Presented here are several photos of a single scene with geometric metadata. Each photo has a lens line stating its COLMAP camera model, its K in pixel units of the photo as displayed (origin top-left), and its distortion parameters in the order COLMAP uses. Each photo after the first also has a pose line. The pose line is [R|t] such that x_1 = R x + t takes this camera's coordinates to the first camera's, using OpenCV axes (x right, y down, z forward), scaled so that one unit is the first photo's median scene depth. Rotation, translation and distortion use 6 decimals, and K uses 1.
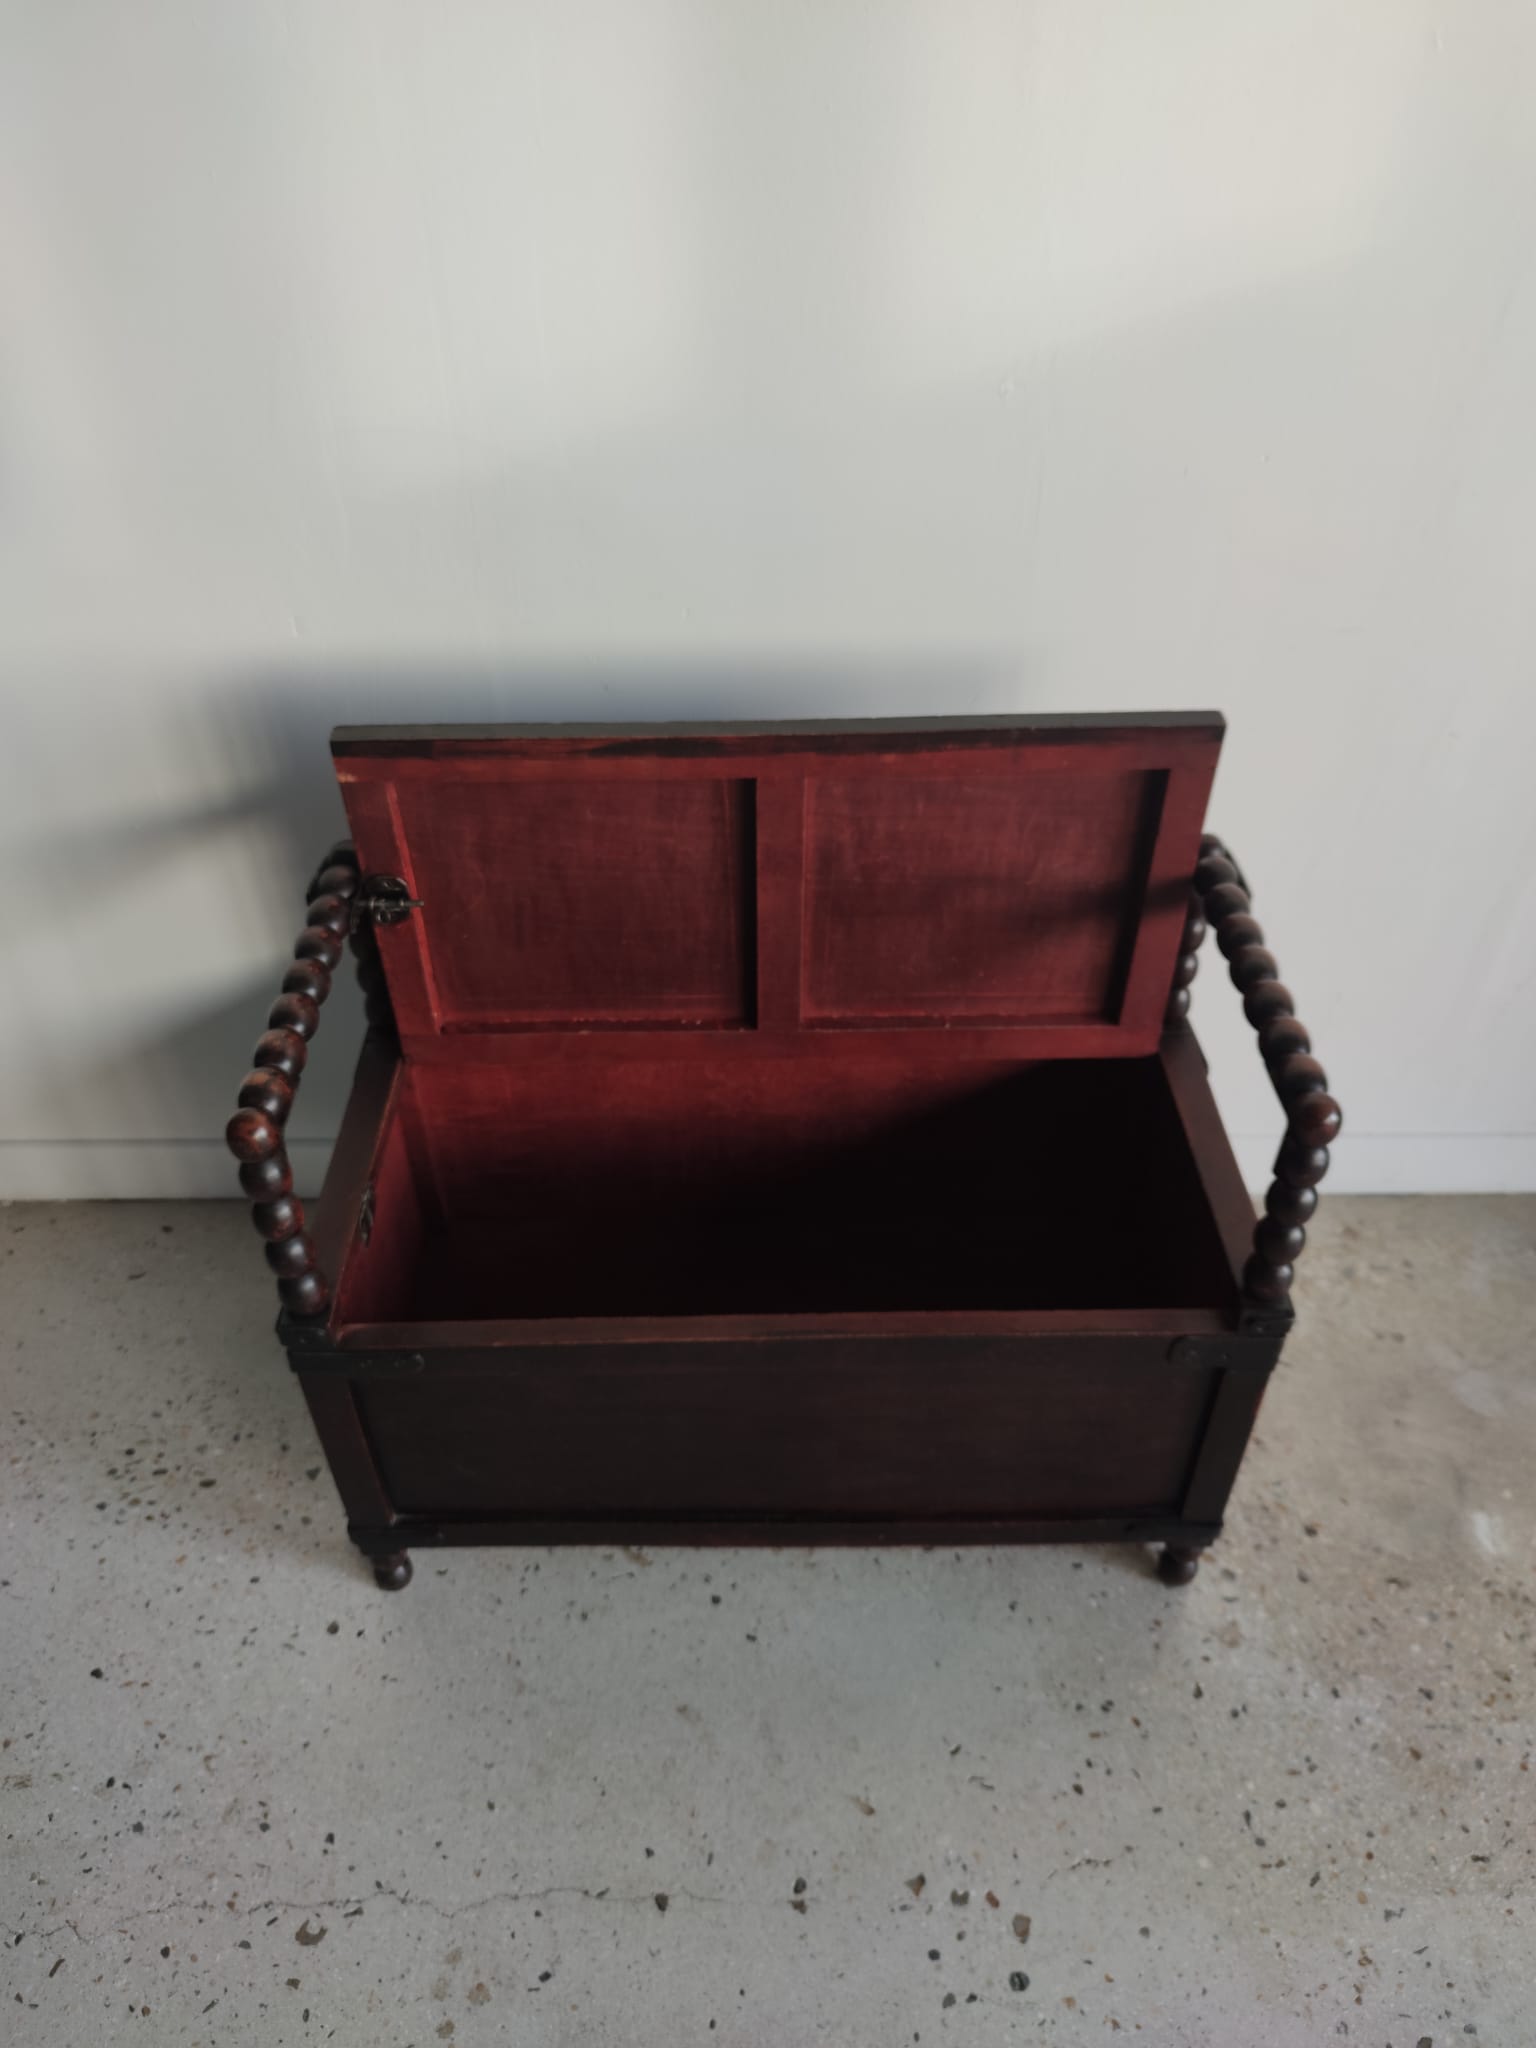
lens RADIAL K [[1475.6, 0, 764.1], [0, 1475.6, 1062.1], [0, 0, 1]] dist [0.044039, -0.047399]
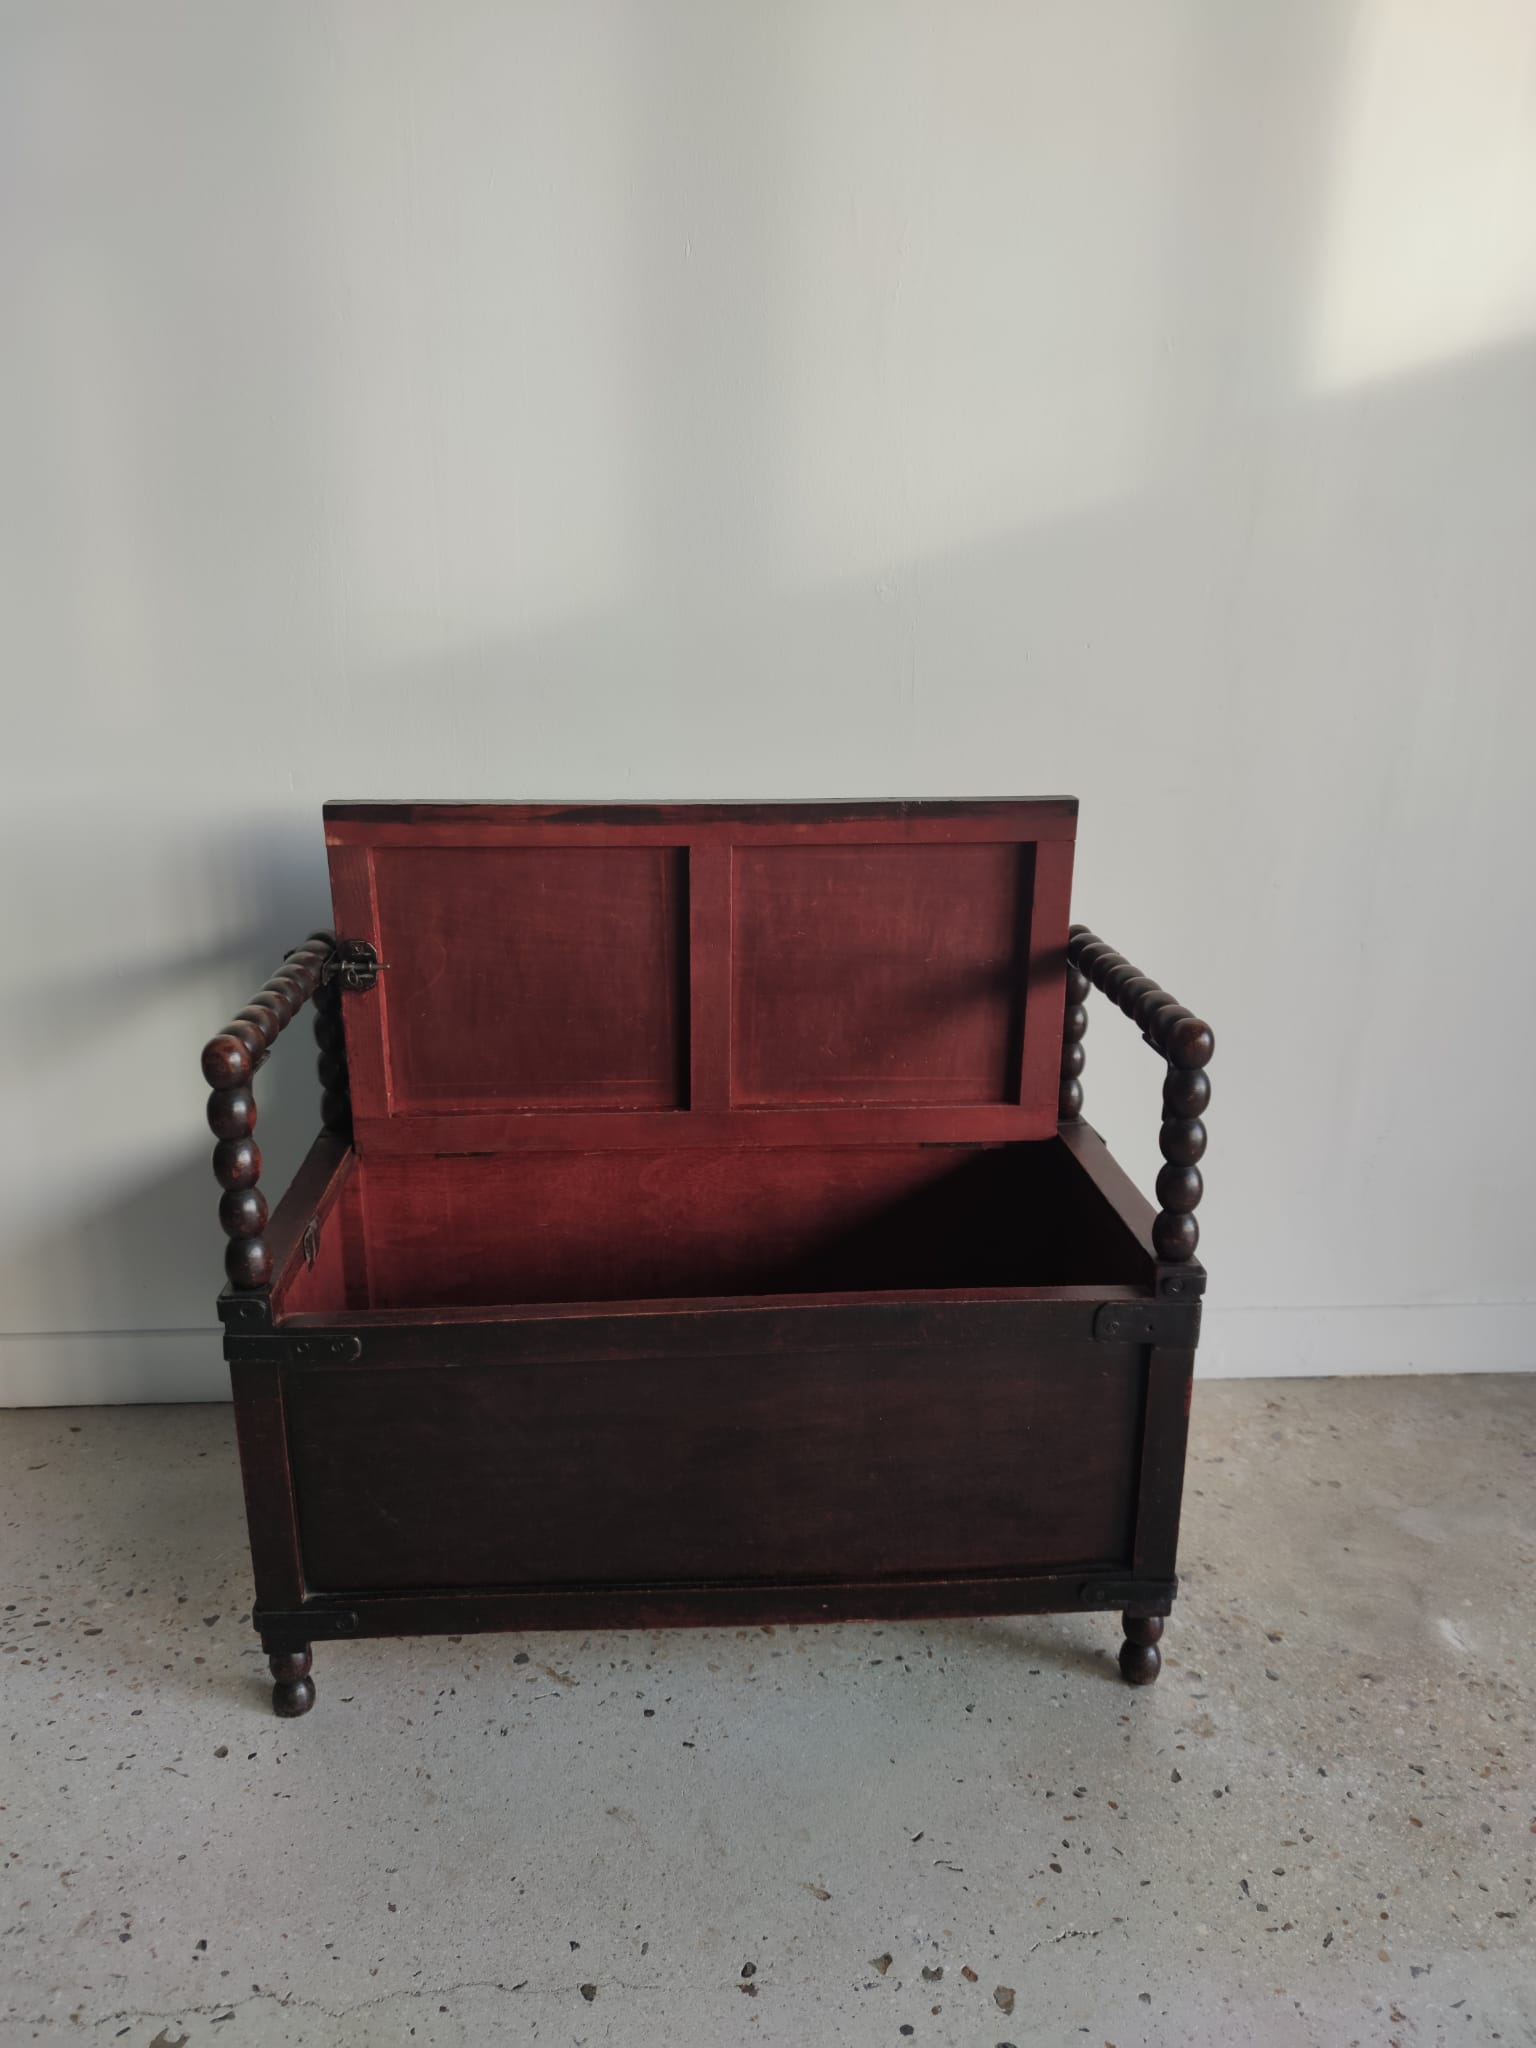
lens RADIAL K [[1482.5, 0, 754.7], [0, 1482.5, 1031.2], [0, 0, 1]] dist [0.015854, -0.008291]
pose [[0.998524, -0.004818, 0.054091, -0.015355], [0.026370, 0.913762, -0.405393, 0.365270], [-0.047473, 0.406222, 0.912541, -0.013339]]
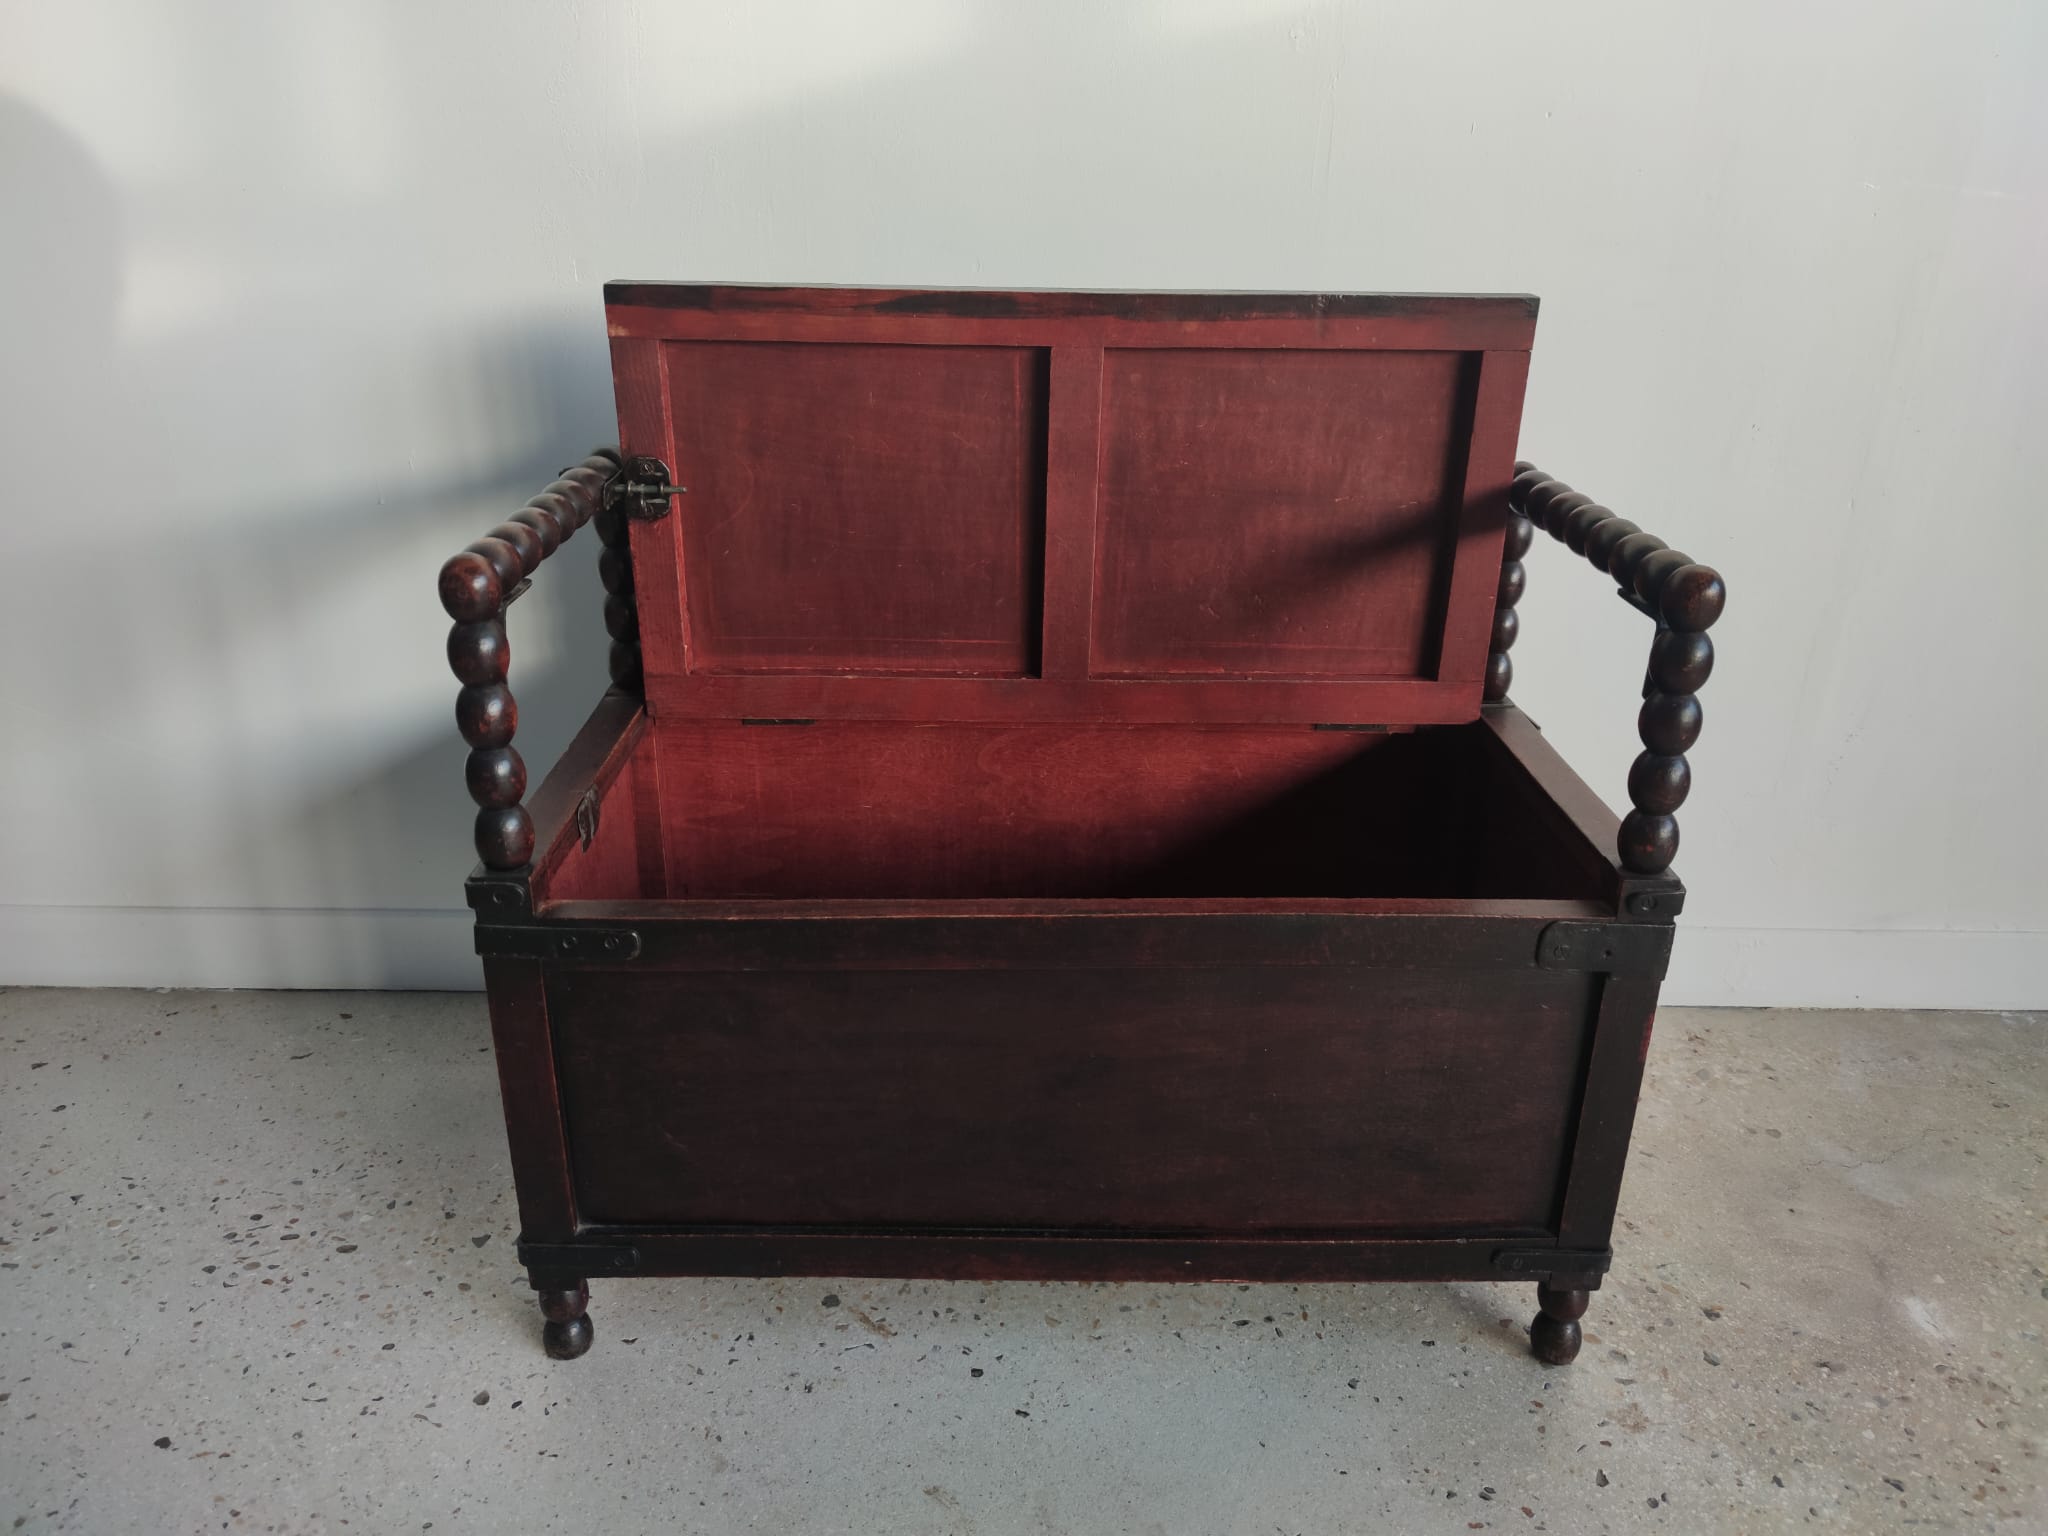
lens RADIAL K [[1475.6, 0, 1038.4], [0, 1475.6, 766.5], [0, 0, 1]] dist [0.044039, -0.047399]
pose [[0.999585, 0.020679, 0.020048, -0.023215], [-0.013257, 0.948286, -0.317140, 0.318818], [-0.025569, 0.316743, 0.948167, 0.156659]]
